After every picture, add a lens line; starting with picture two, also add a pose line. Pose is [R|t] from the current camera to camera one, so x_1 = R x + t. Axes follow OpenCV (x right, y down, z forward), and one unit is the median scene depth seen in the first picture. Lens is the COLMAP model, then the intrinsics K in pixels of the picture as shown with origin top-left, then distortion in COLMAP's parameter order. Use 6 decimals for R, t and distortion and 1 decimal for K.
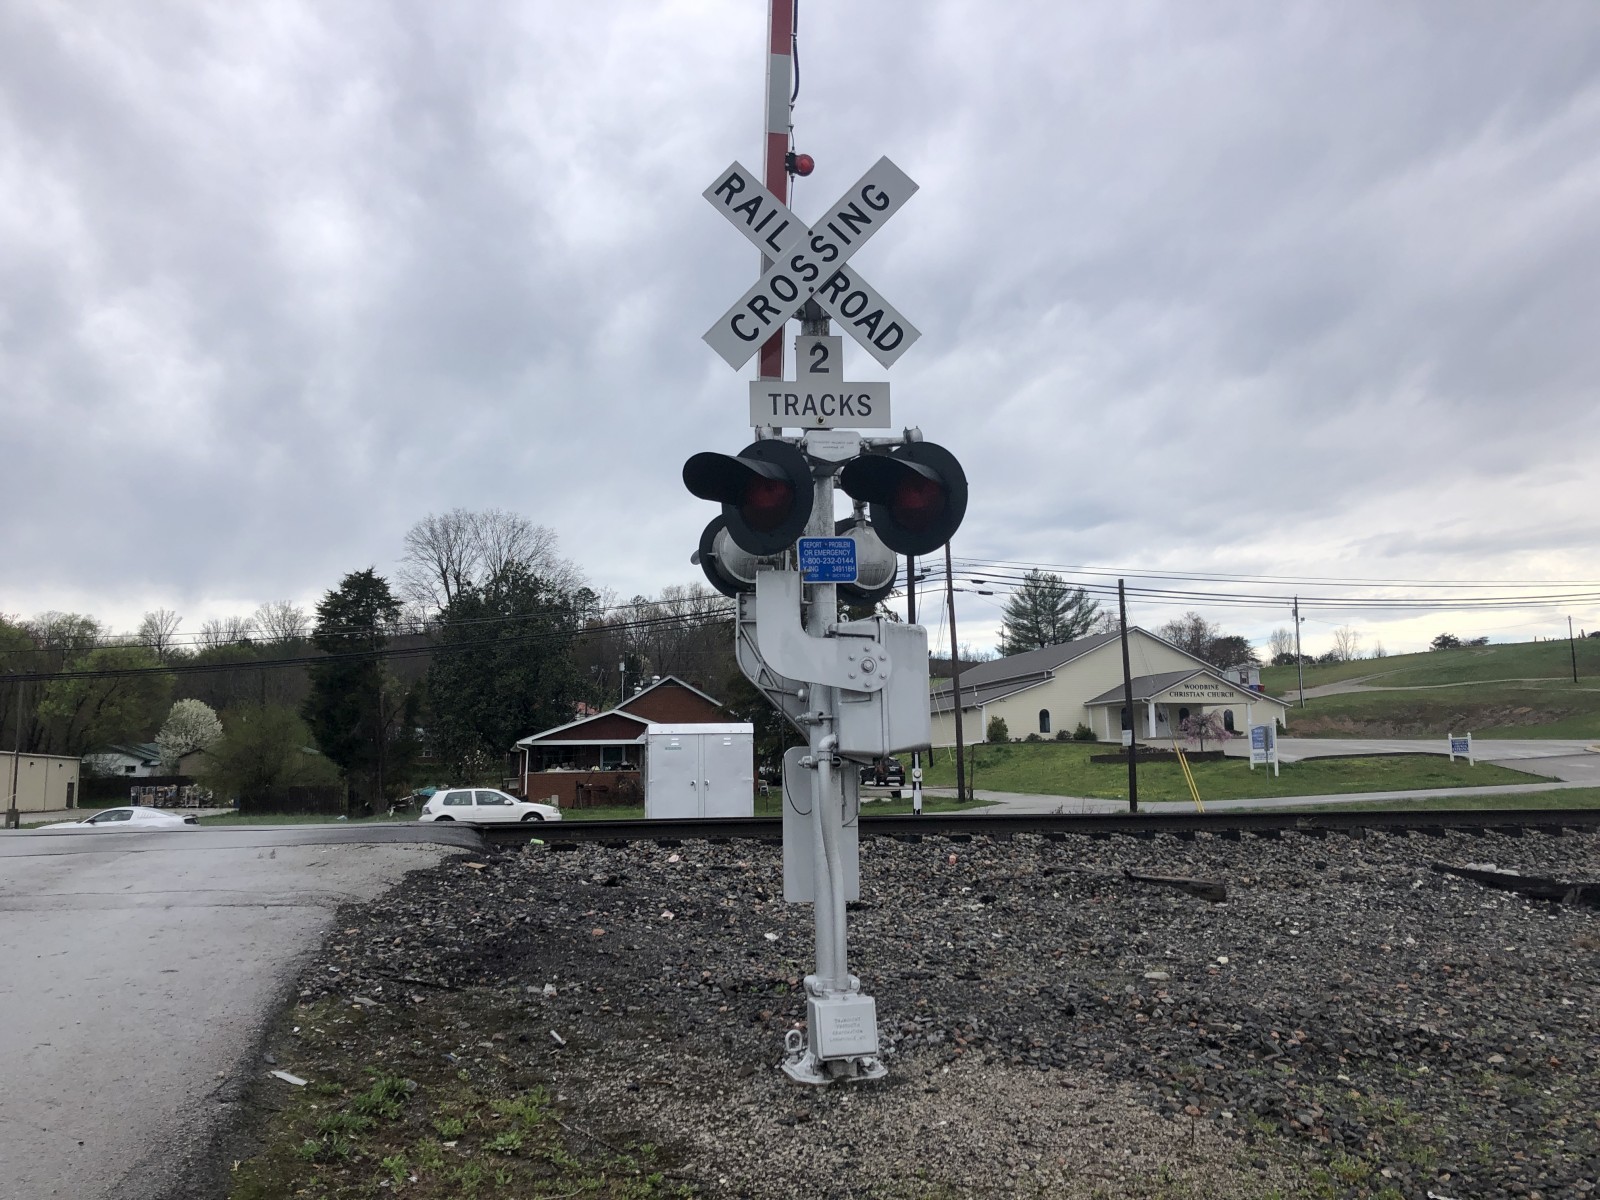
lens RADIAL K [[1278.4, 0, 800.0], [0, 1278.4, 600.0], [0, 0, 1]] dist [0.106307, -0.252356]
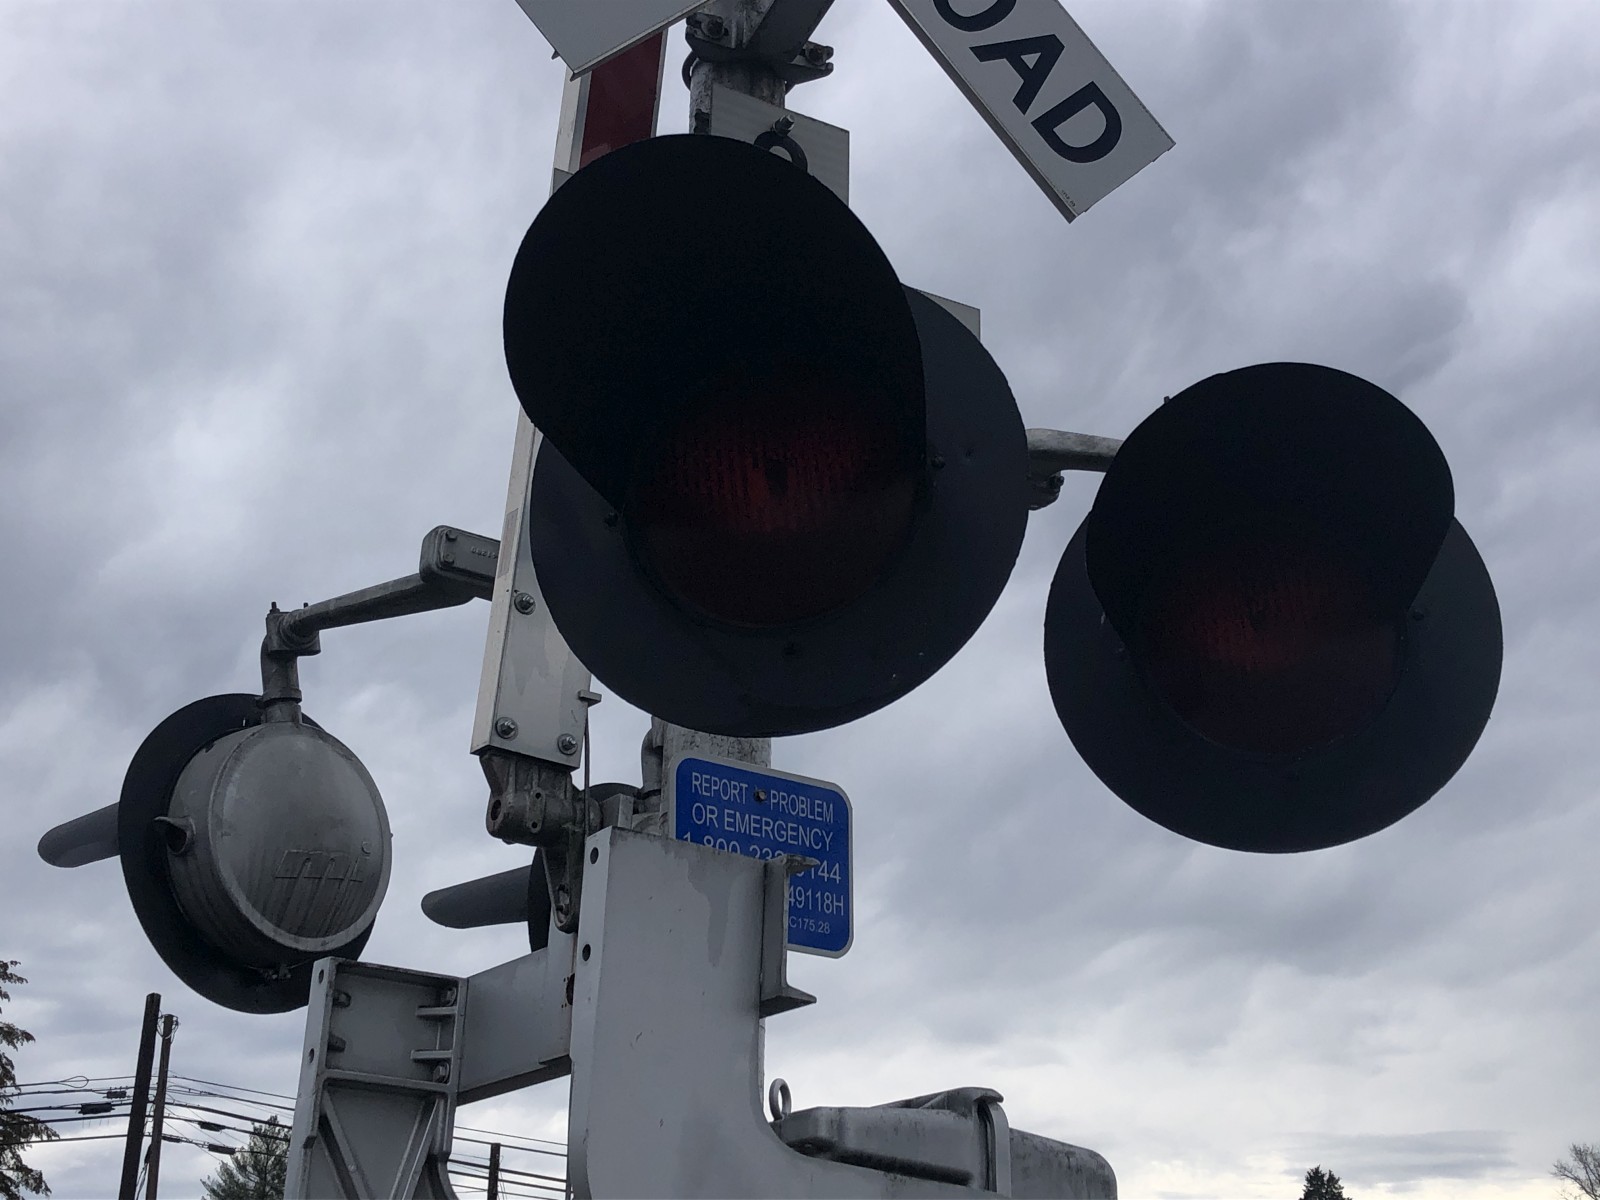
lens RADIAL K [[2086.2, 0, 800.0], [0, 2086.2, 600.0], [0, 0, 1]] dist [-0.008943, -0.027717]
pose [[0.901583, 0.193482, 0.386927, -0.109695], [-0.081766, 0.954503, -0.286773, 0.030296], [-0.424808, 0.226912, 0.876384, 0.456256]]
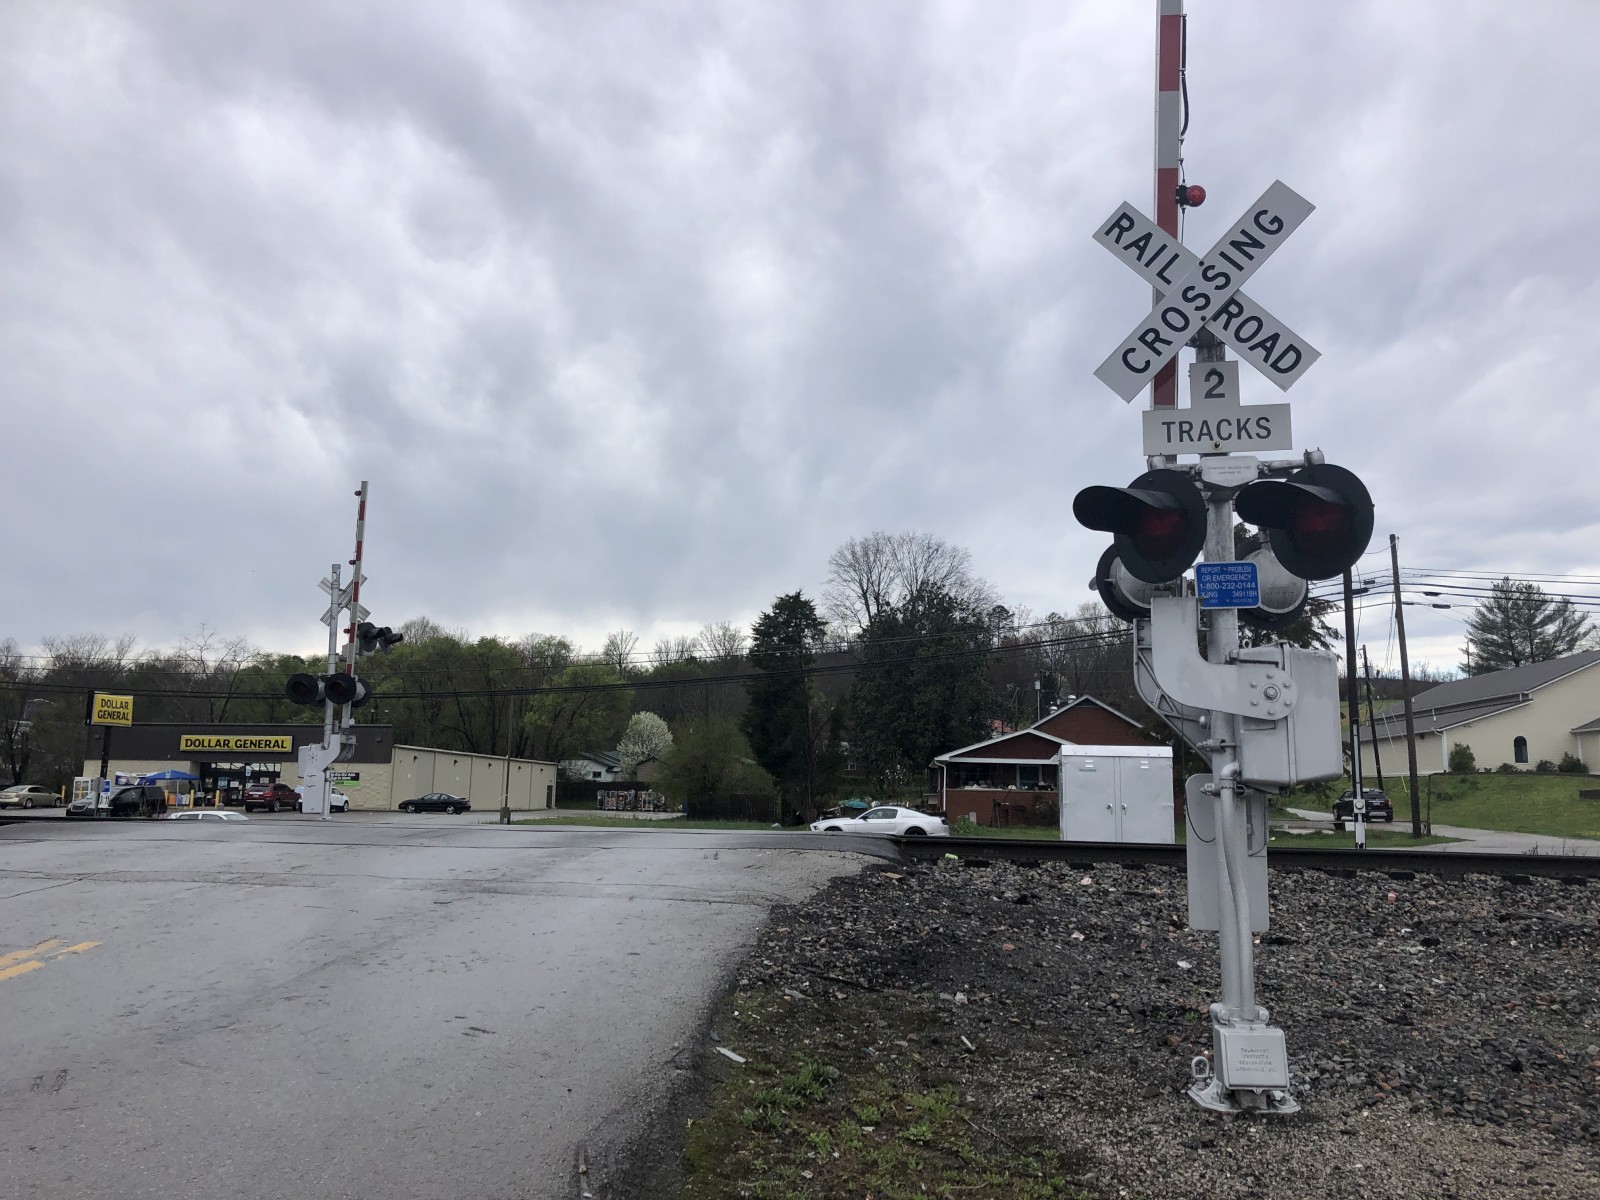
lens RADIAL K [[1293.0, 0, 805.3], [0, 1293.0, 578.3], [0, 0, 1]] dist [0.000311, 0.001396]
pose [[0.950079, -0.019406, -0.311407, 0.017386], [0.010127, 0.999456, -0.031389, -0.006295], [0.311846, 0.026668, 0.949758, -0.041191]]
